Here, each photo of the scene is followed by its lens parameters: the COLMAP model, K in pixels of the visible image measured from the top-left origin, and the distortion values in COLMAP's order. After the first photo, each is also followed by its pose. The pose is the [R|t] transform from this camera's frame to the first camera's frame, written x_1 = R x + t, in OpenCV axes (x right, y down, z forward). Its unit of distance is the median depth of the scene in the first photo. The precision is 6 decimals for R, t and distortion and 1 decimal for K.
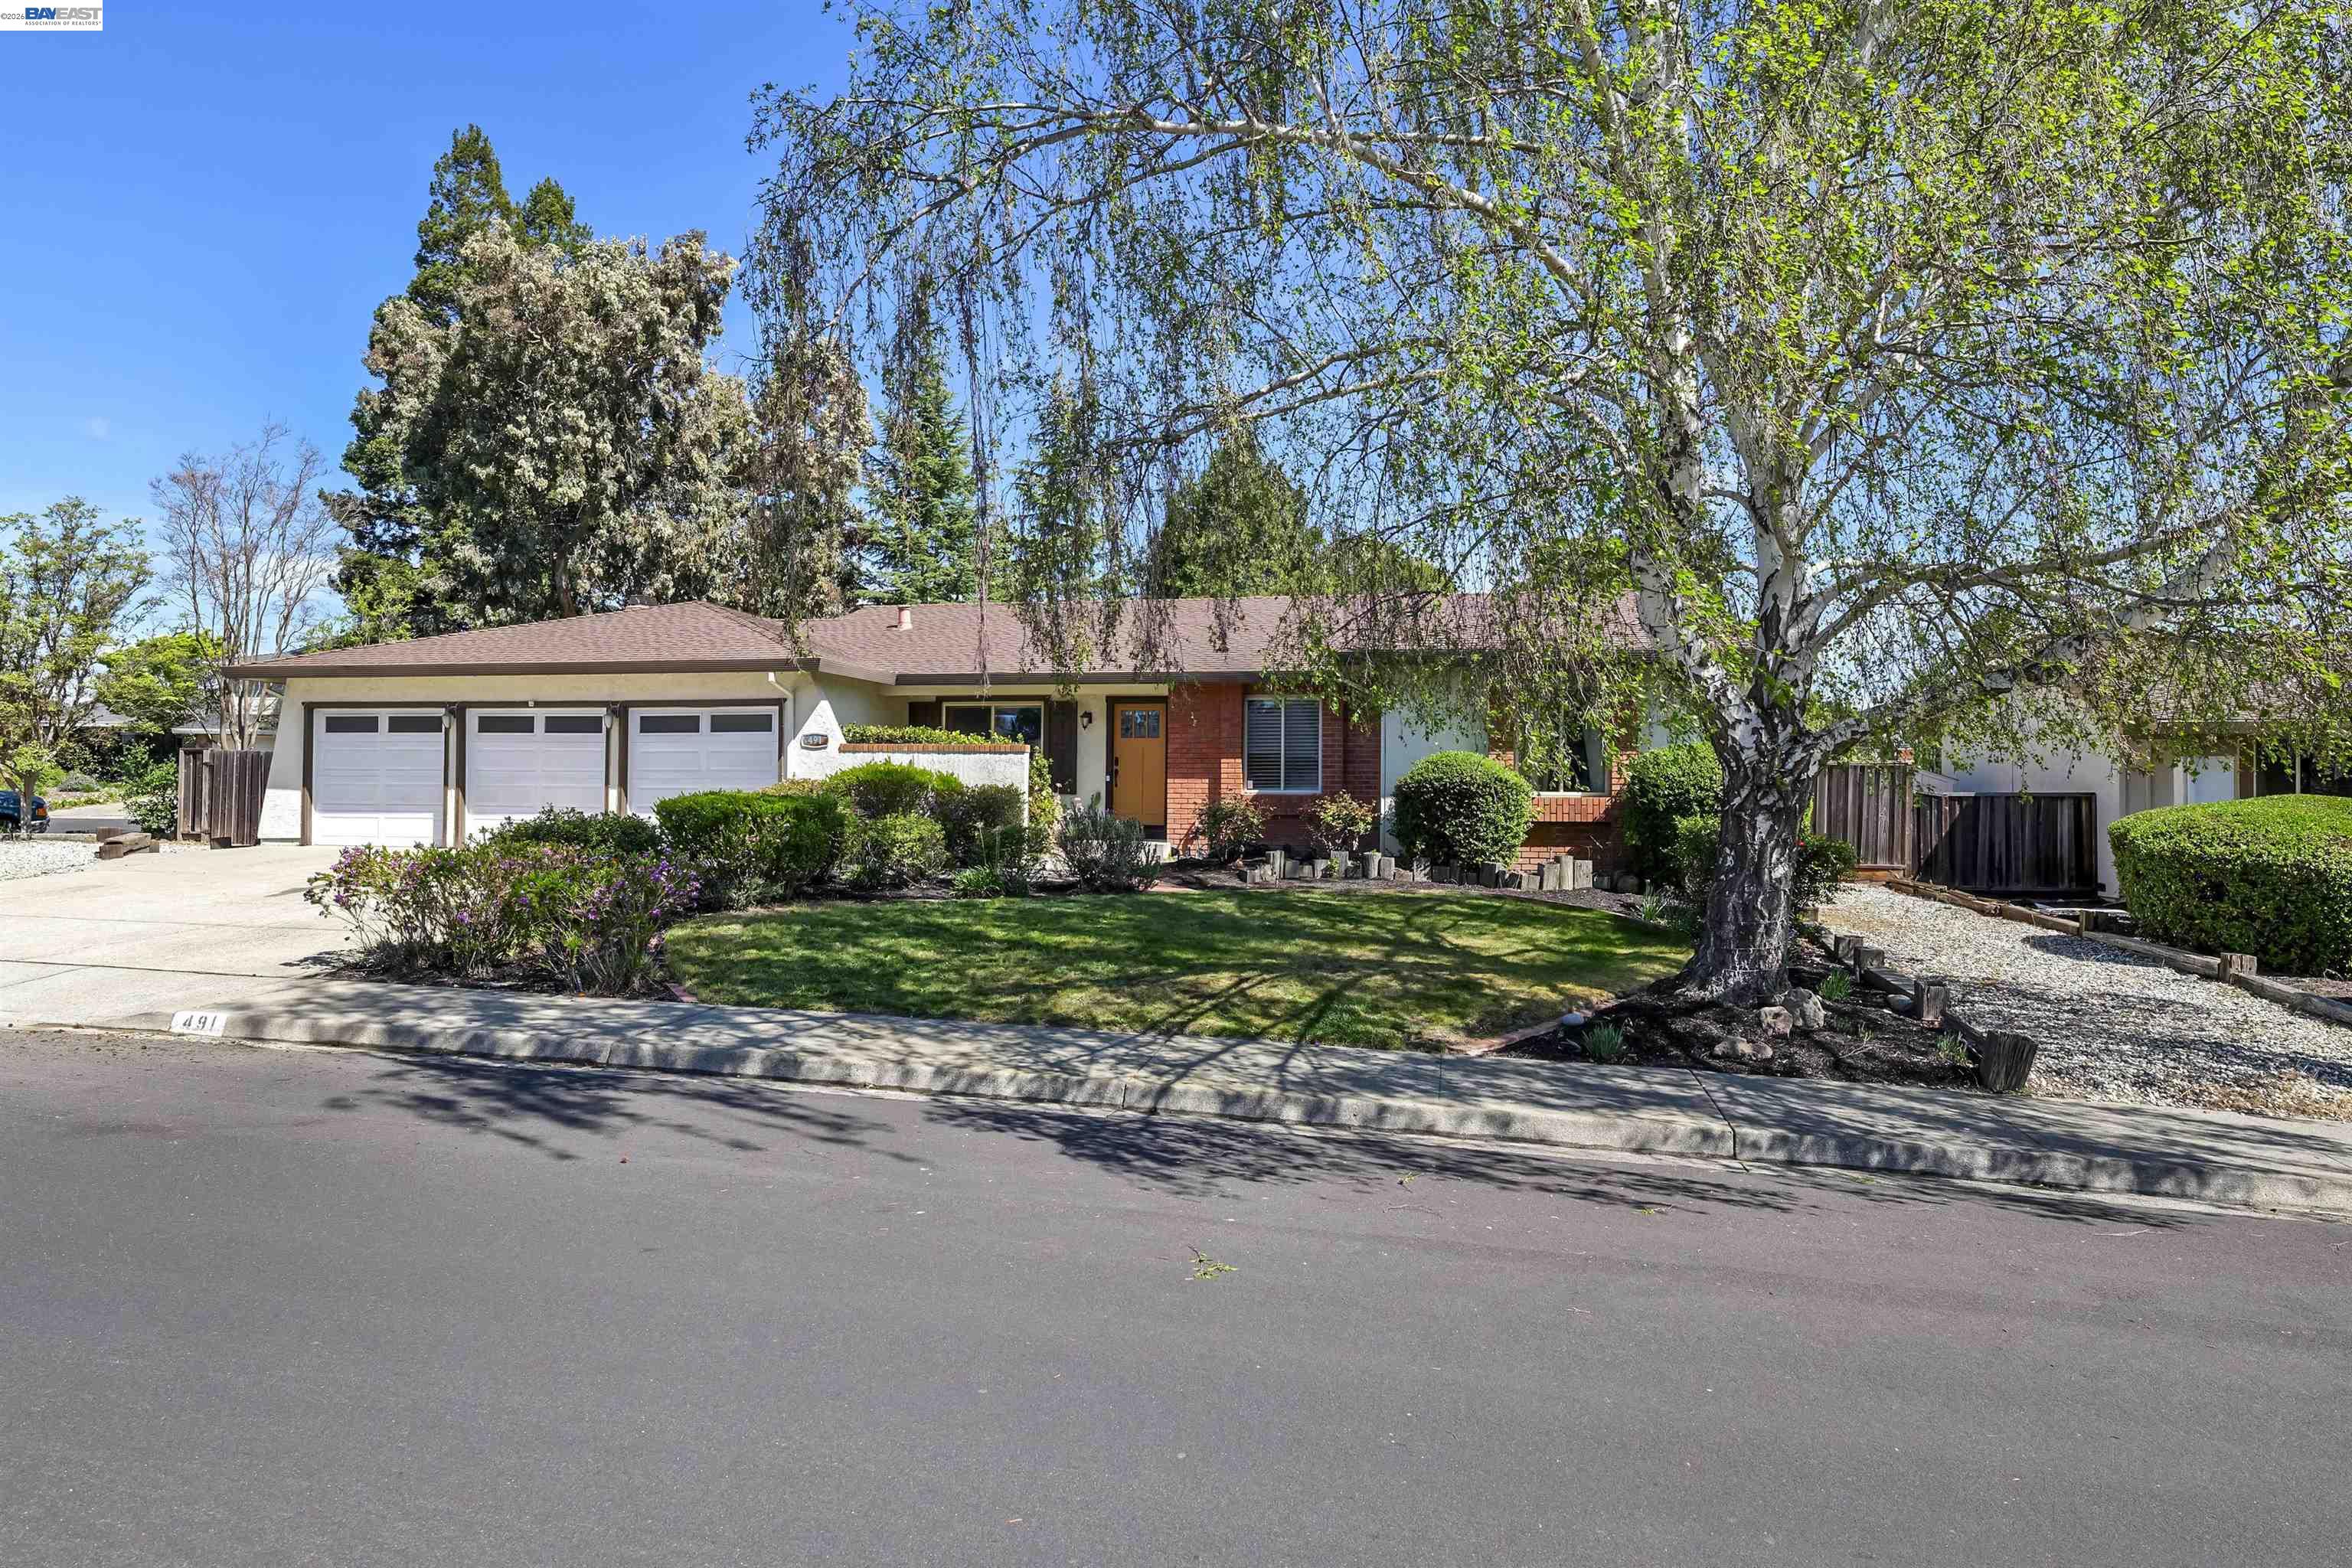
lens RADIAL K [[1270.9, 0, 1178.8], [0, 1270.9, 768.0], [0, 0, 1]] dist [-0.005783, -0.001294]
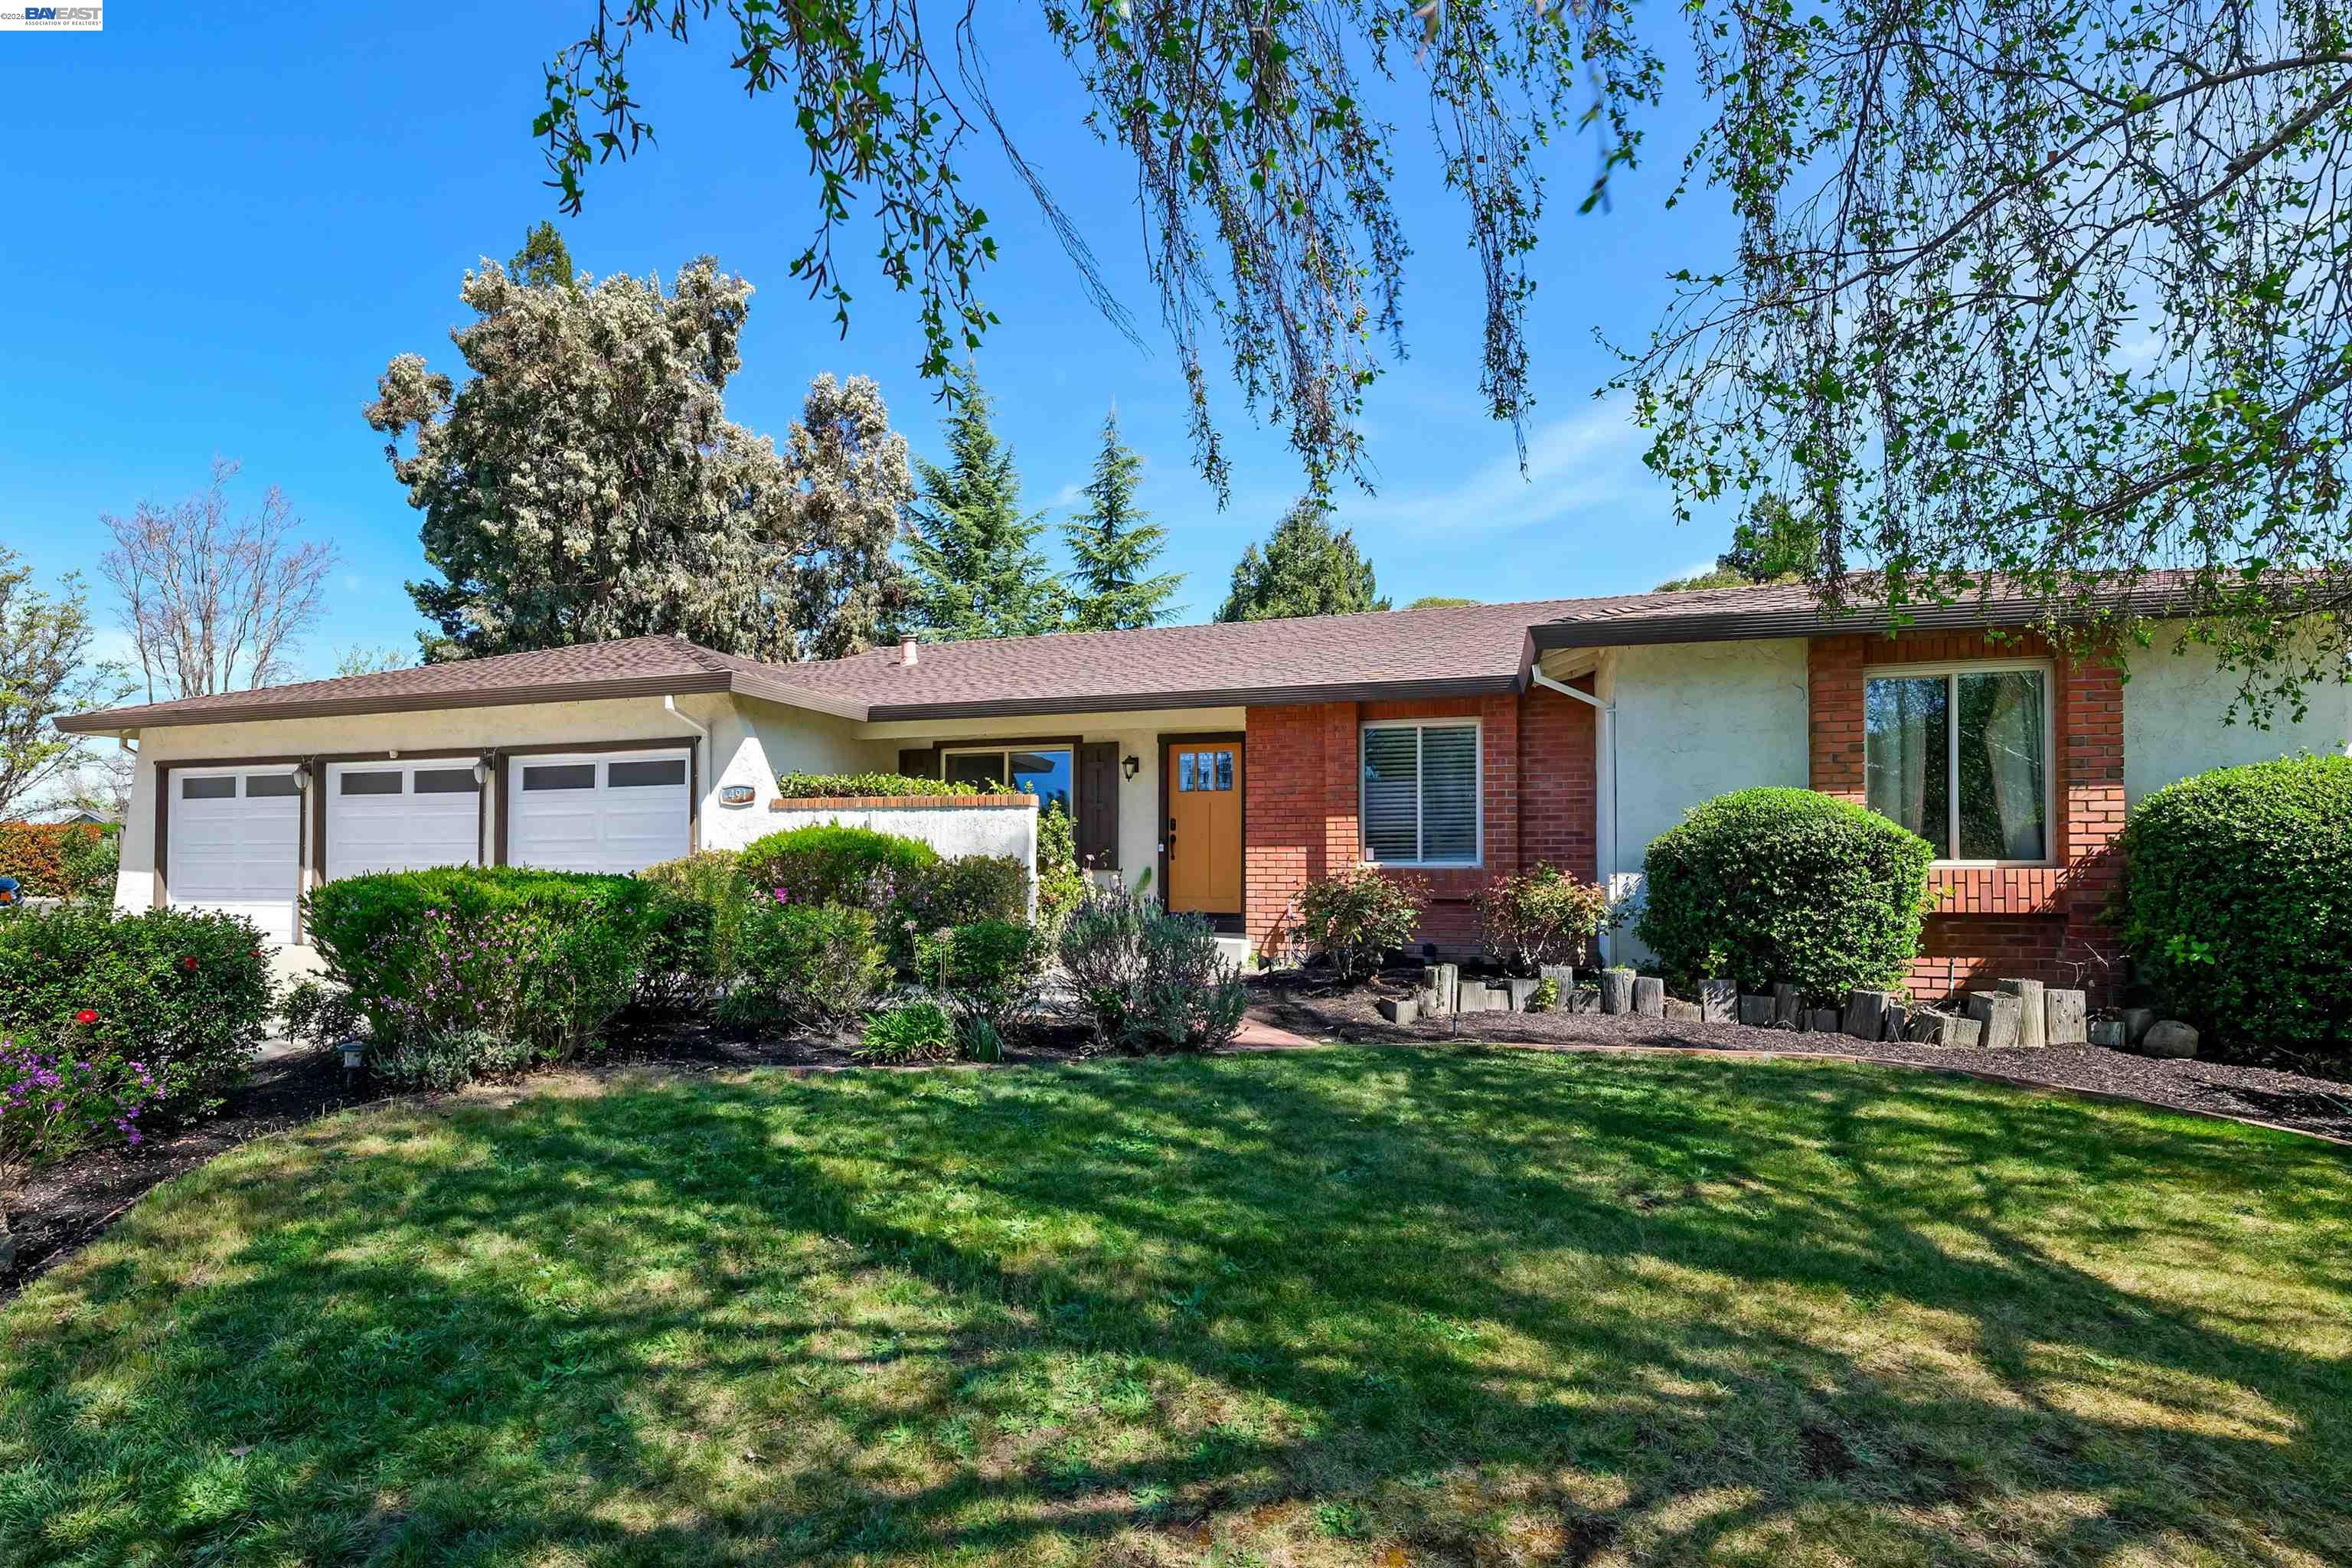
lens RADIAL K [[1077.1, 0, 1078.0], [0, 1077.1, 817.3], [0, 0, 1]] dist [0.002919, 0.000157]
pose [[0.988755, -0.013518, -0.148933, -0.011191], [0.008992, 0.999478, -0.031027, 0.009448], [0.149274, 0.029339, 0.988360, 0.387499]]
